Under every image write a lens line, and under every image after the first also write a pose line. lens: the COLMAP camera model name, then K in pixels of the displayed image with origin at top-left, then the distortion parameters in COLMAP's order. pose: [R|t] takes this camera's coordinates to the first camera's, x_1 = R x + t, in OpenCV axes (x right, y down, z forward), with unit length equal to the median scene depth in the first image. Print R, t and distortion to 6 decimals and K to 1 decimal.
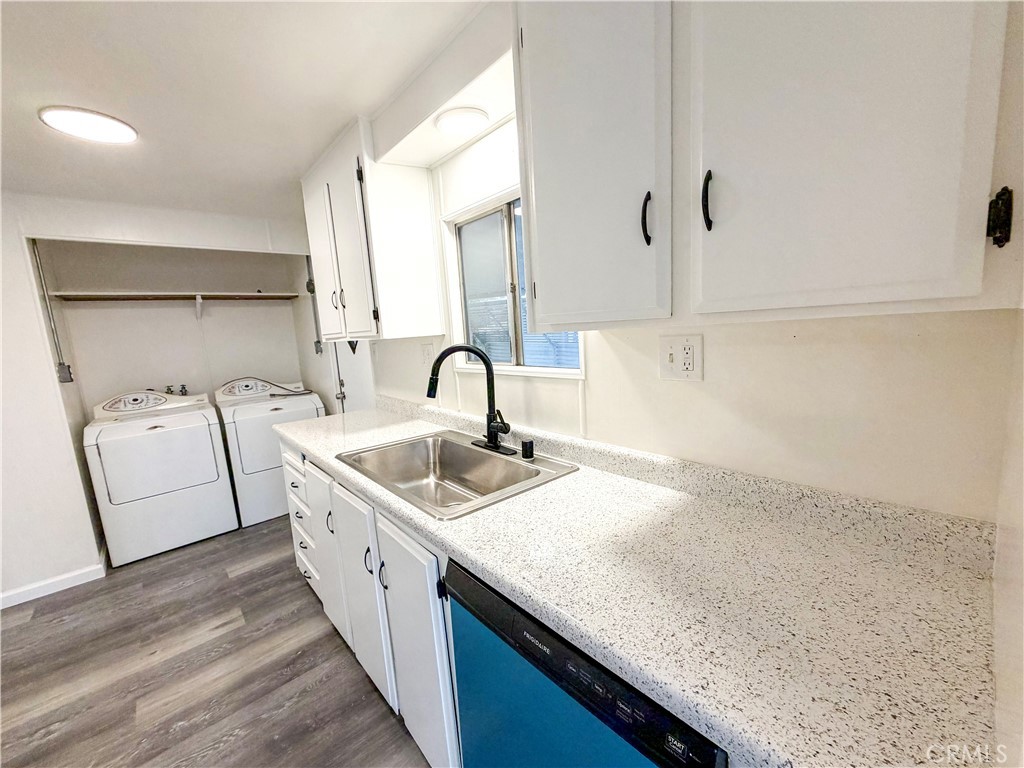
lens RADIAL K [[405.6, 0, 508.2], [0, 405.6, 384.5], [0, 0, 1]] dist [-0.002654, 0.000200]
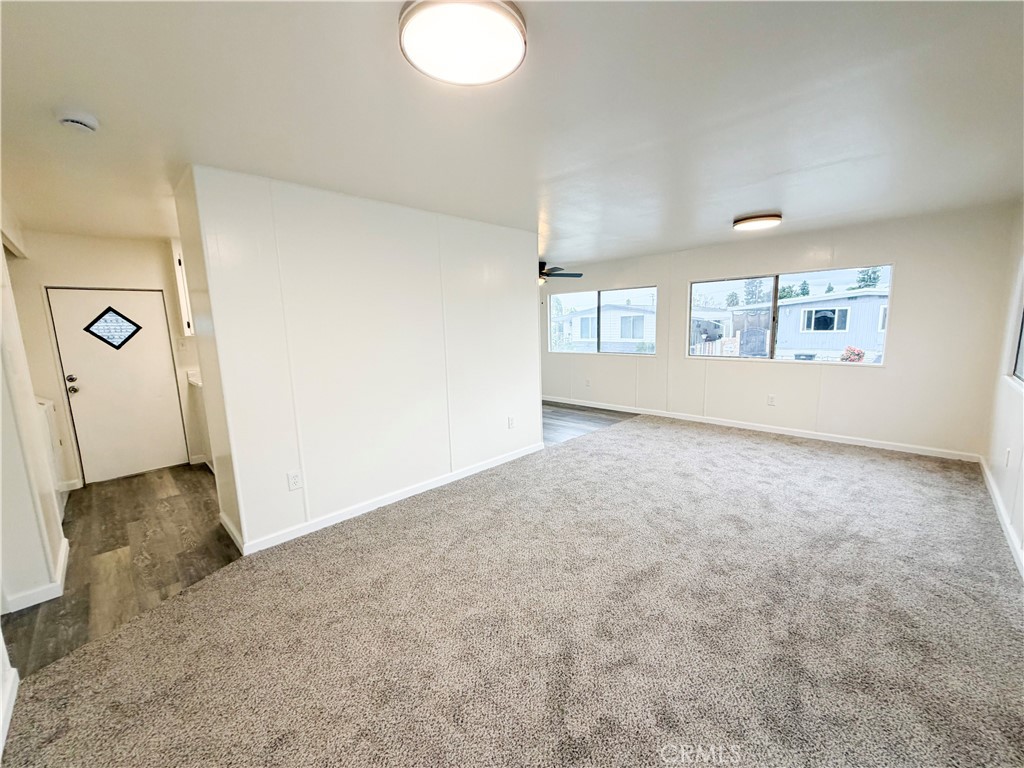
lens RADIAL K [[405.6, 0, 508.2], [0, 405.6, 384.5], [0, 0, 1]] dist [-0.002654, 0.000200]
pose [[-0.064142, -0.082788, 0.994501, -3.334885], [0.172880, 0.980563, 0.092778, 0.251549], [-0.982852, 0.177881, -0.048583, -0.227171]]
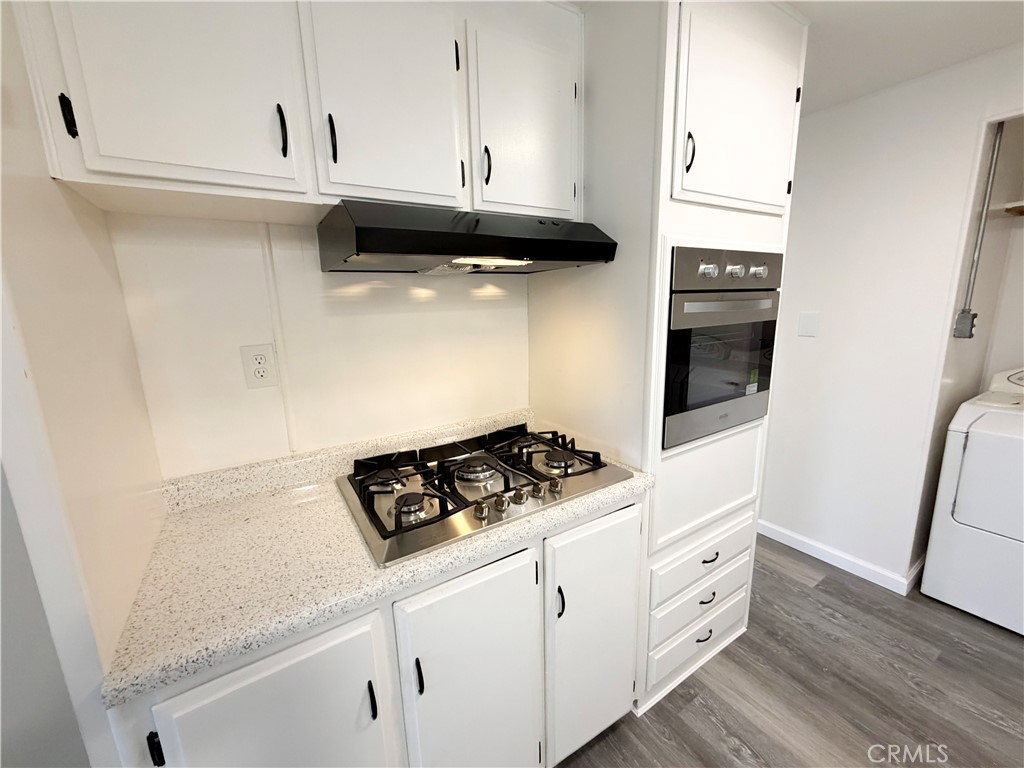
lens RADIAL K [[405.6, 0, 508.2], [0, 405.6, 384.5], [0, 0, 1]] dist [-0.002654, 0.000200]
pose [[-0.154058, 0.266760, -0.951370, -0.425789], [-0.097165, 0.954108, 0.283262, -0.078805], [0.983273, 0.136079, -0.121068, 0.489905]]
